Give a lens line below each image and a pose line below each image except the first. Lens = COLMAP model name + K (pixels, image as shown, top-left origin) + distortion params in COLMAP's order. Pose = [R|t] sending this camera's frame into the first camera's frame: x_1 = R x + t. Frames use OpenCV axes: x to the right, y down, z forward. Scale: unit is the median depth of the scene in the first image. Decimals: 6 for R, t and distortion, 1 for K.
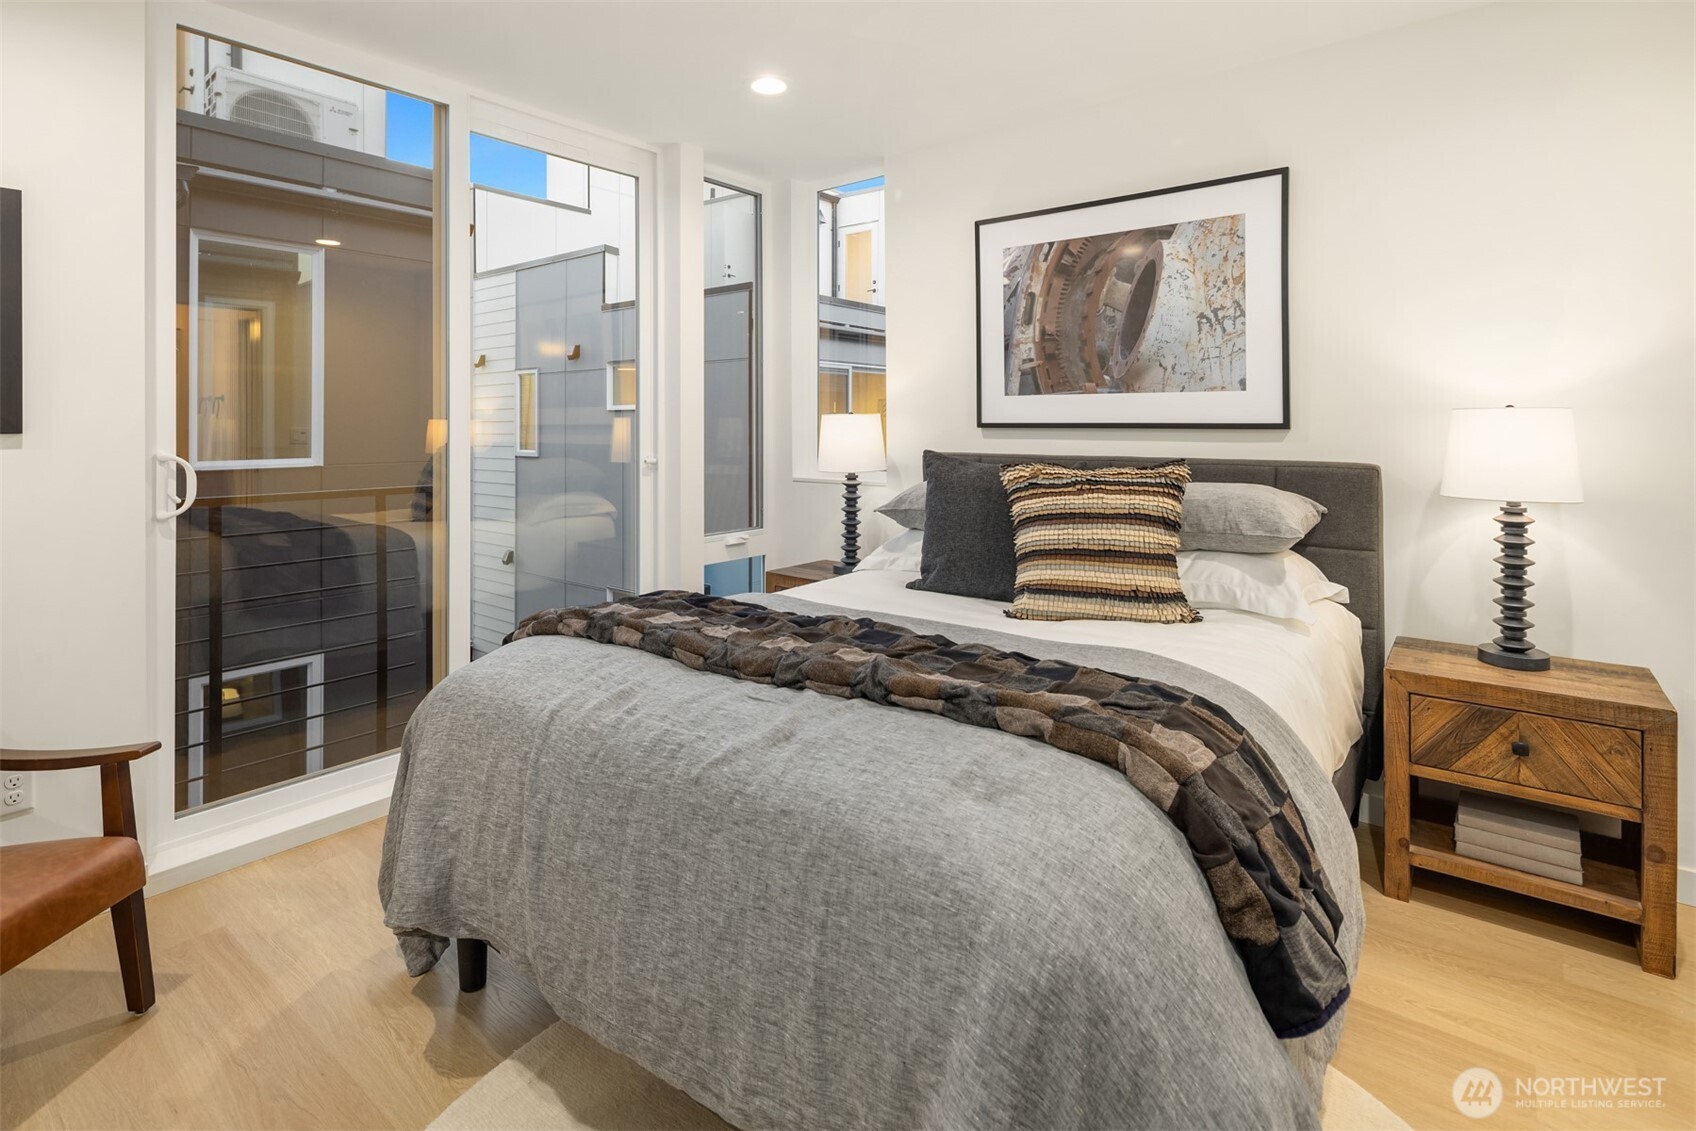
lens RADIAL K [[823.7, 0, 821.2], [0, 823.7, 436.4], [0, 0, 1]] dist [0.000451, -0.000418]
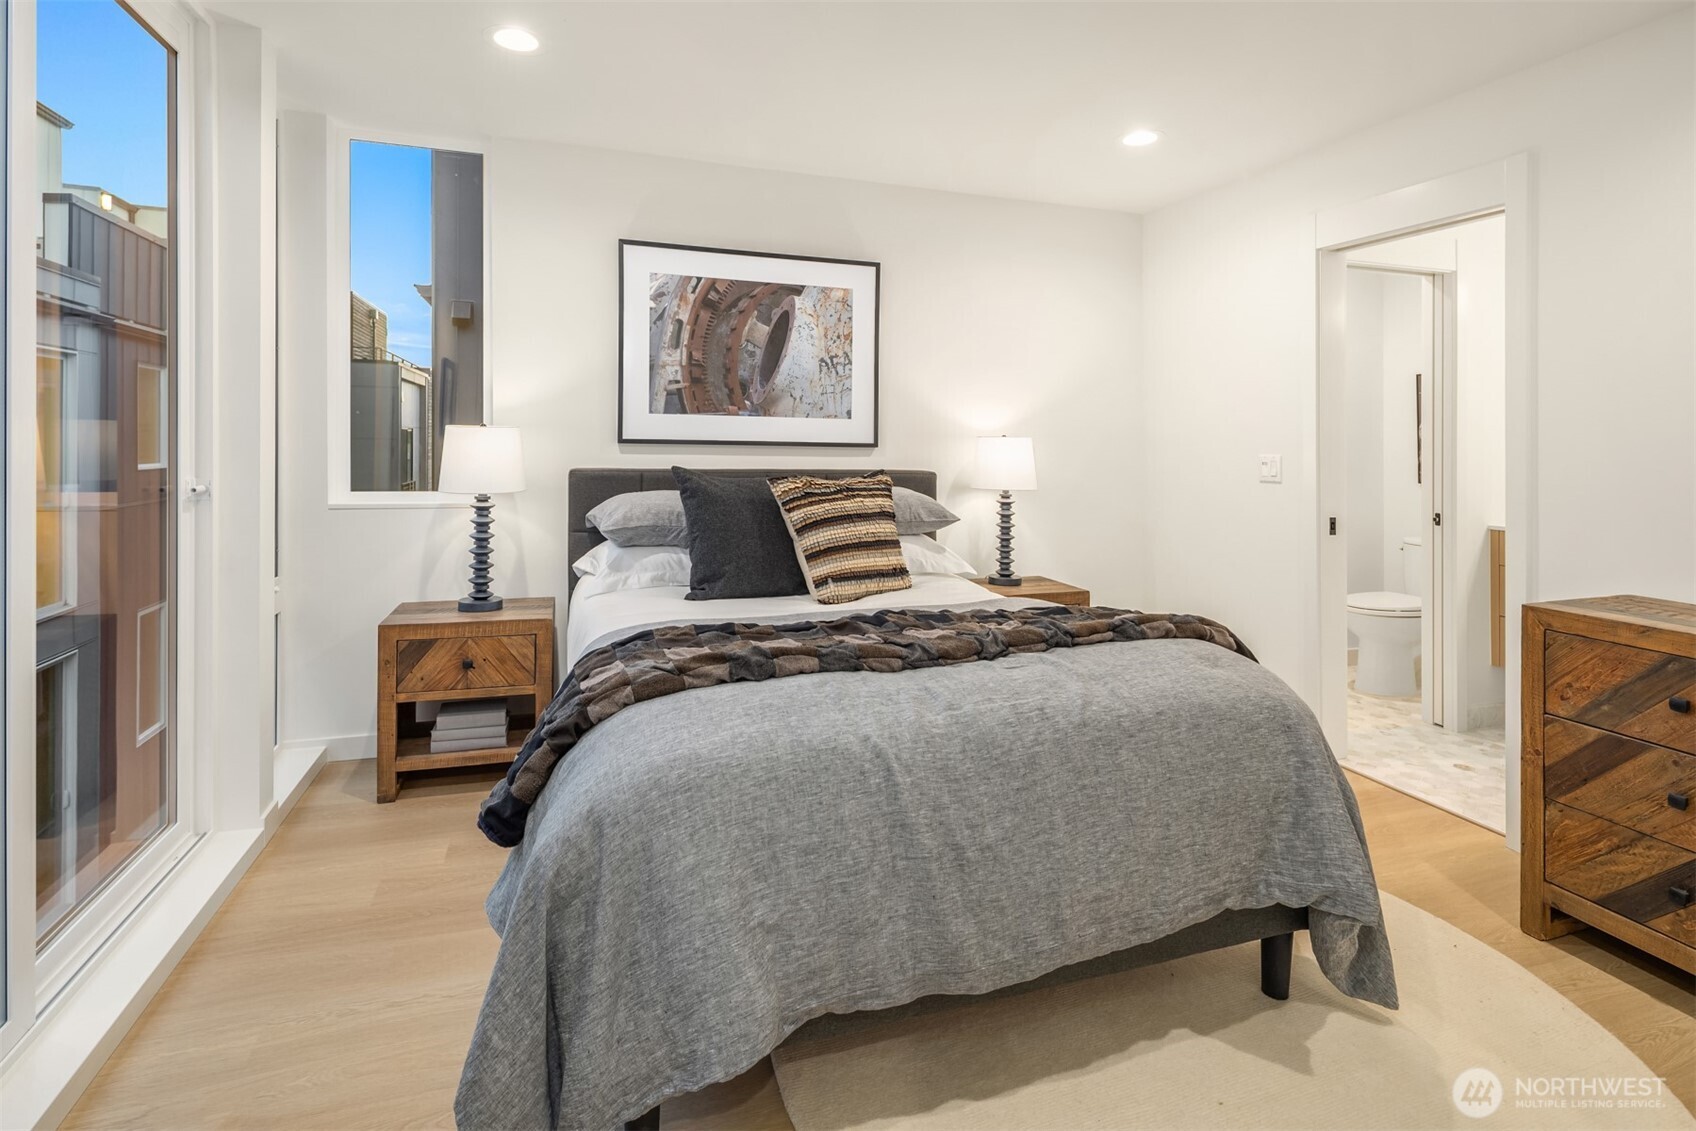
lens RADIAL K [[823.7, 0, 843.3], [0, 823.7, 453.8], [0, 0, 1]] dist [0.000451, -0.000418]
pose [[0.542474, -0.002490, 0.840069, -0.594113], [-0.003939, 0.999977, 0.005508, -0.005119], [-0.840063, -0.006297, 0.542452, 0.253767]]
